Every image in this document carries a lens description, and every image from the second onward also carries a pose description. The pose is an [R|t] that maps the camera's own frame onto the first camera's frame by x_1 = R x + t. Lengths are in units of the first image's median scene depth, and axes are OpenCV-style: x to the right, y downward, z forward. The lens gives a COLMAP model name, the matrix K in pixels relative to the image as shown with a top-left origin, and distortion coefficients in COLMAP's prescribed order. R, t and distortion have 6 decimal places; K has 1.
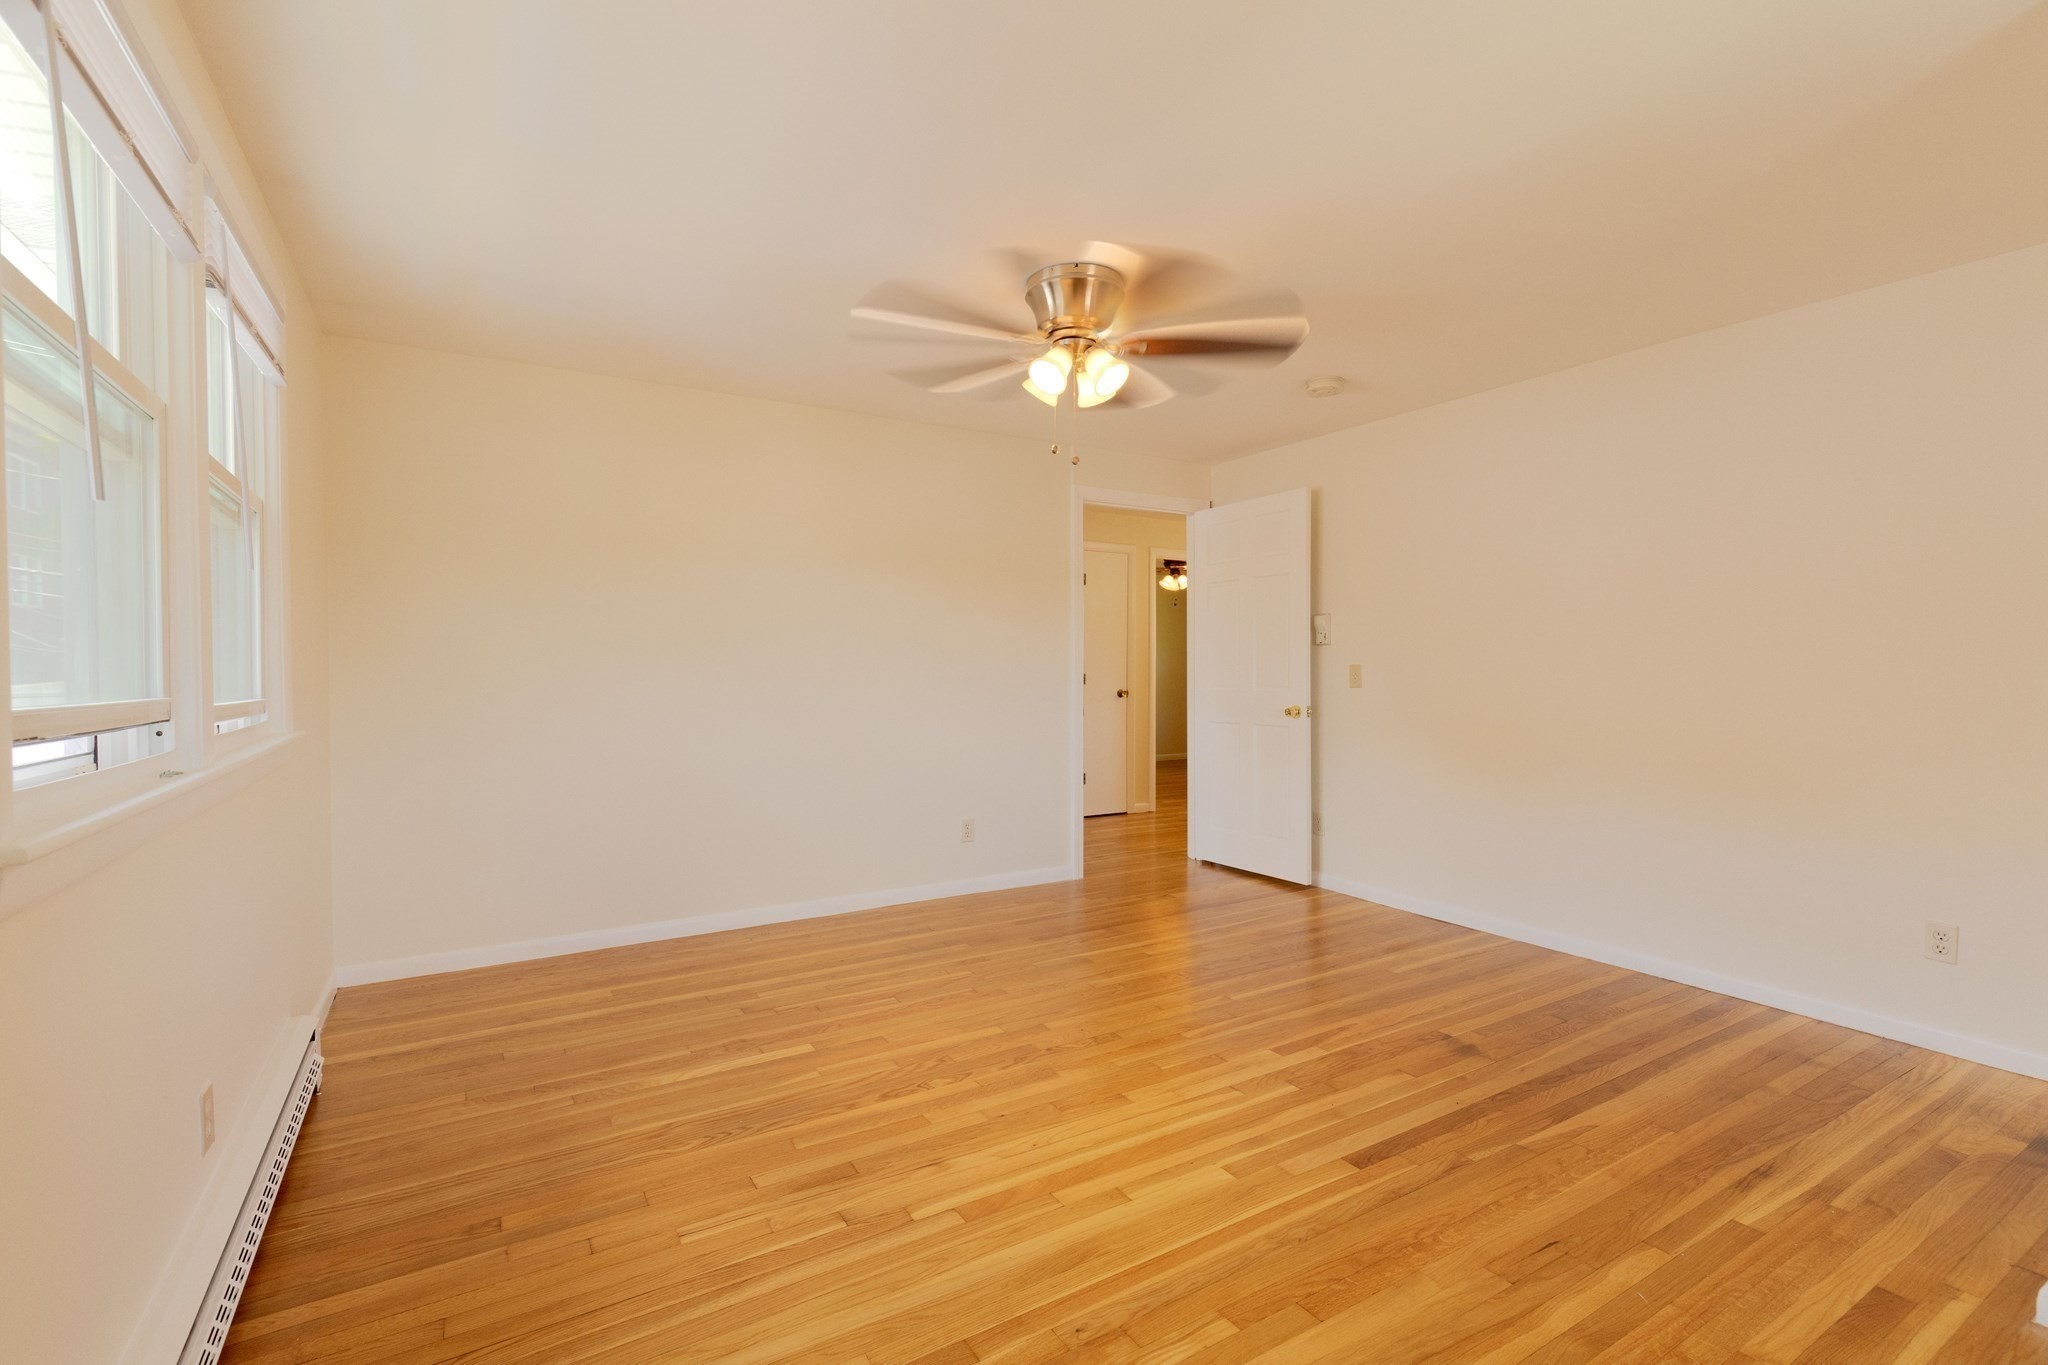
lens RADIAL K [[916.8, 0, 1027.8], [0, 916.8, 683.6], [0, 0, 1]] dist [0.010949, -0.000747]
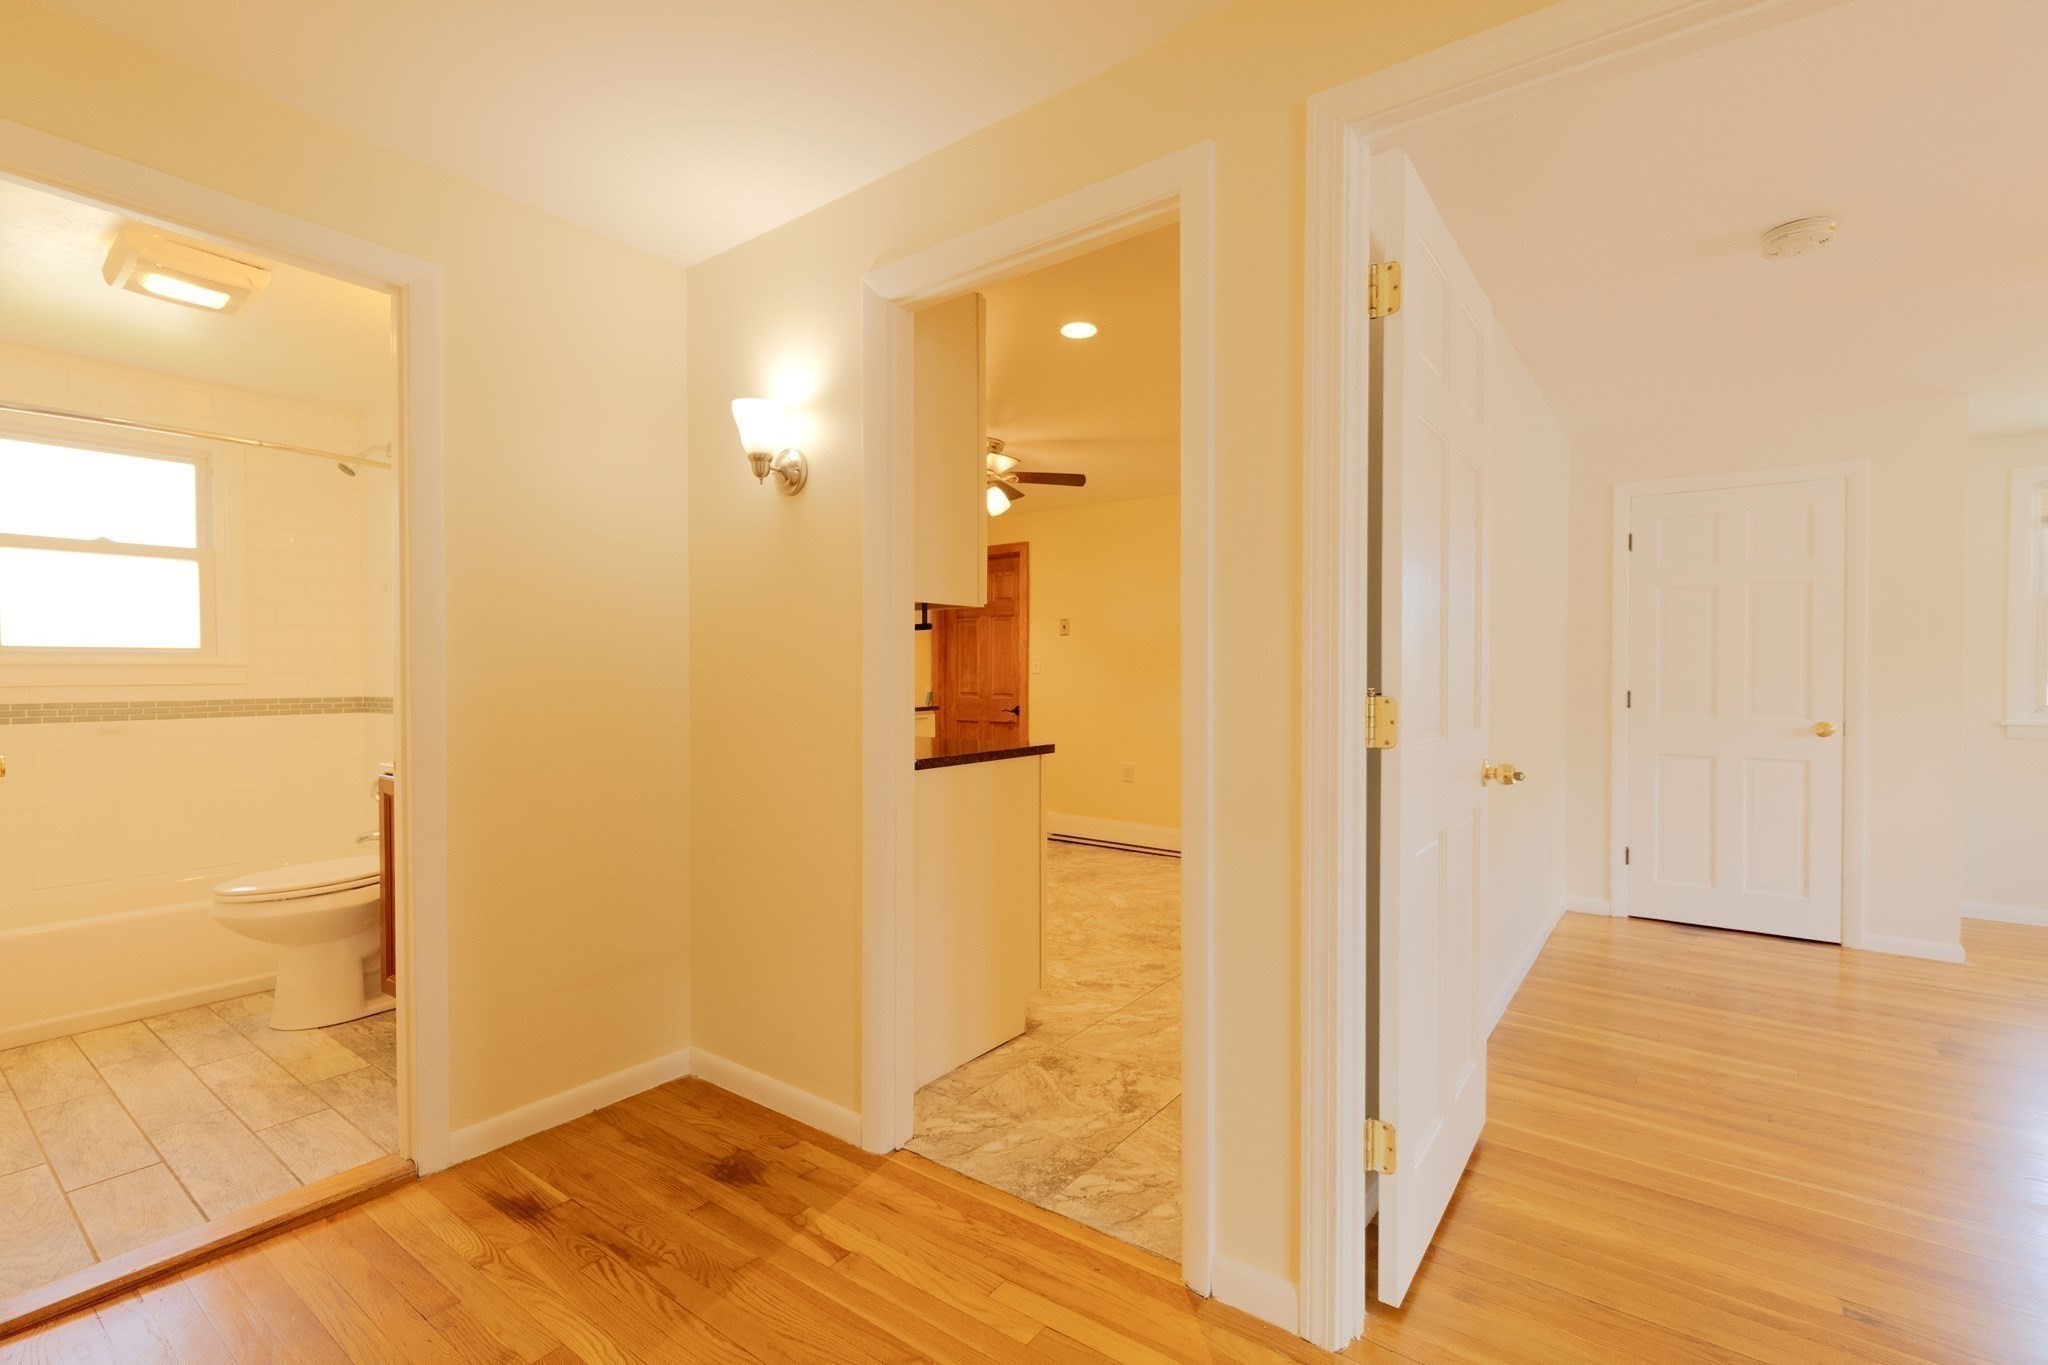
lens RADIAL K [[917.2, 0, 1018.2], [0, 917.2, 686.7], [0, 0, 1]] dist [0.002757, 0.000627]
pose [[-0.368086, -0.014589, 0.929677, -0.107909], [0.010366, 0.999750, 0.019792, -0.047539], [-0.929734, 0.016922, -0.367843, 2.572995]]
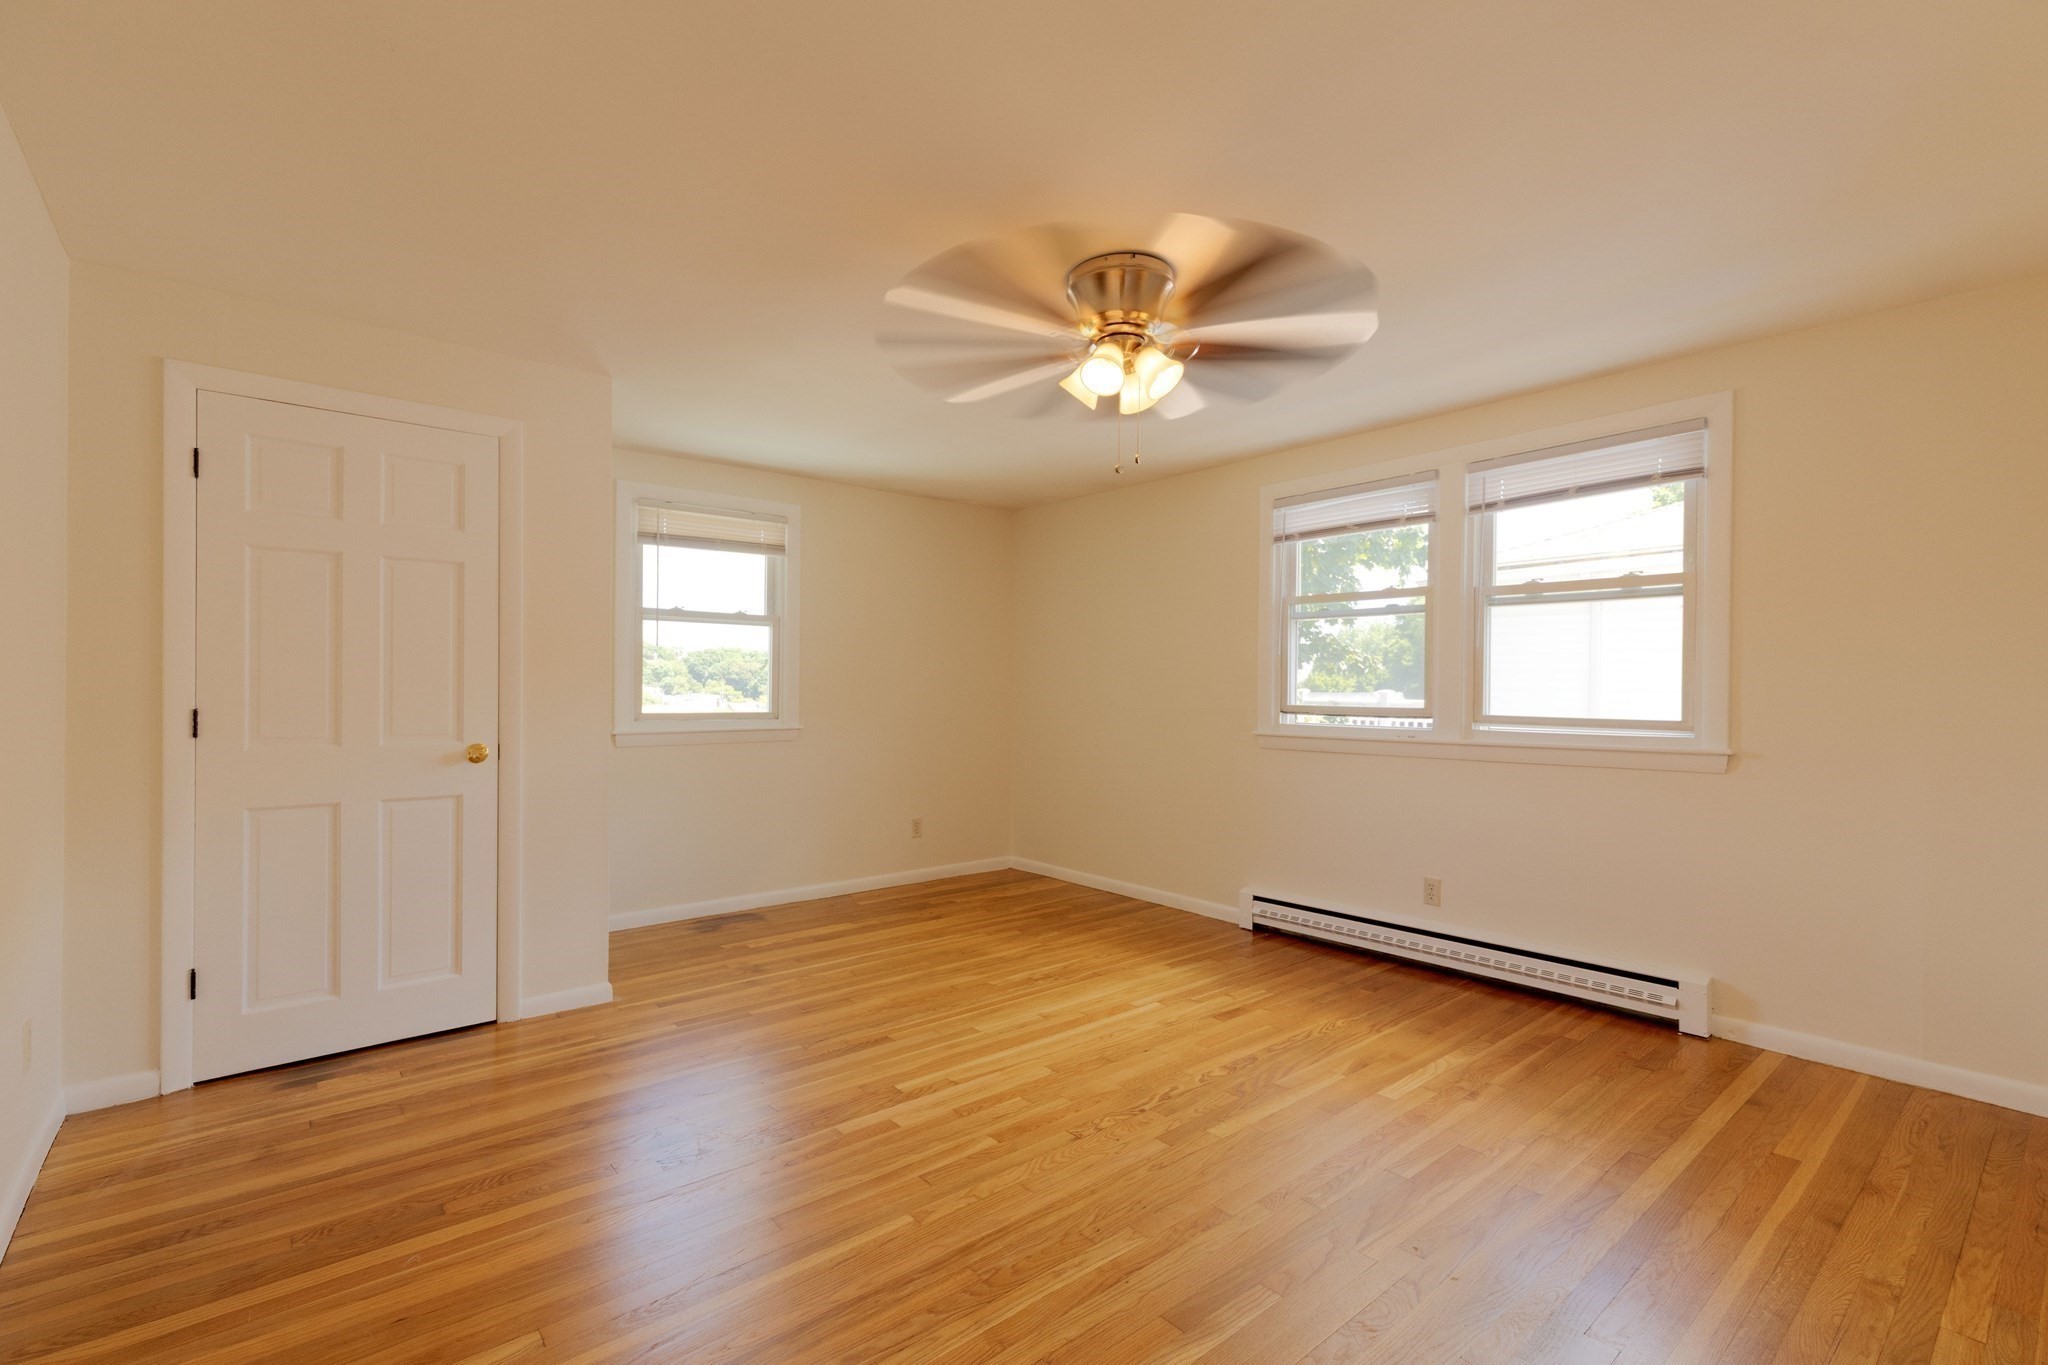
lens RADIAL K [[916.8, 0, 1027.8], [0, 916.8, 683.6], [0, 0, 1]] dist [0.010949, -0.000747]
pose [[-0.988296, -0.005795, -0.152437, 0.302707], [-0.007150, 0.999940, 0.008347, -0.038686], [0.152379, 0.009339, -0.988278, 2.049210]]
